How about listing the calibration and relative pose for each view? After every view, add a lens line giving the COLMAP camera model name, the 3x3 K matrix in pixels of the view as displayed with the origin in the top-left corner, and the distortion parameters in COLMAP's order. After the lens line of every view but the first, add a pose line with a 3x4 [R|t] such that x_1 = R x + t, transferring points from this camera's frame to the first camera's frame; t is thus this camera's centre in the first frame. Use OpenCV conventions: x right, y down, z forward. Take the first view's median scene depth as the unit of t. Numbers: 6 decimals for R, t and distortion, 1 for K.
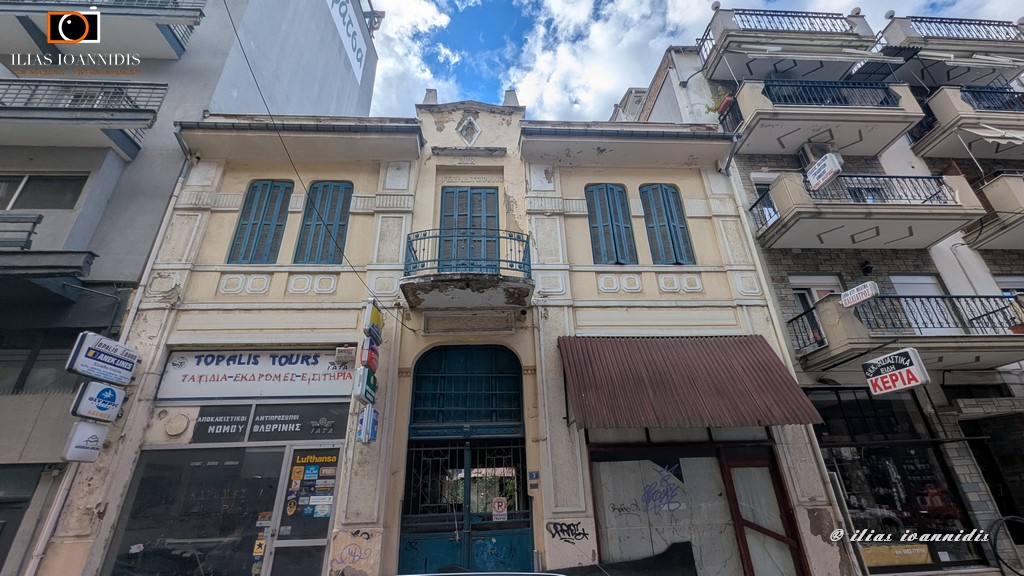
lens RADIAL K [[427.9, 0, 514.8], [0, 427.9, 291.9], [0, 0, 1]] dist [0.000515, 0.000218]
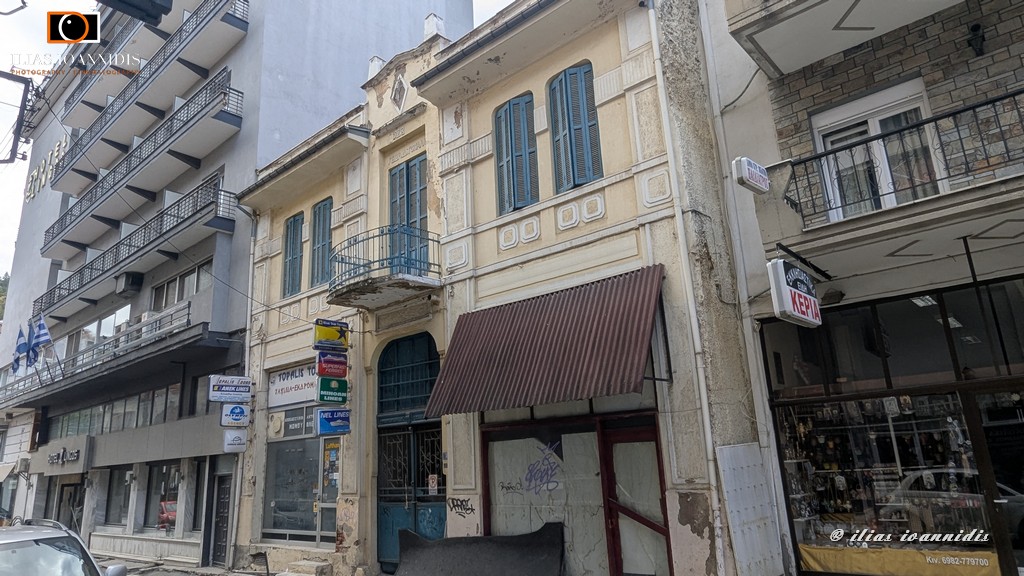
lens RADIAL K [[647.0, 0, 512.0], [0, 647.0, 288.0], [0, 0, 1]] dist [-0.002916, 0.002815]
pose [[0.704306, -0.187066, -0.684806, 1.230575], [0.326847, 0.941779, 0.078893, -0.028066], [0.630177, -0.279392, 0.724443, 0.064862]]
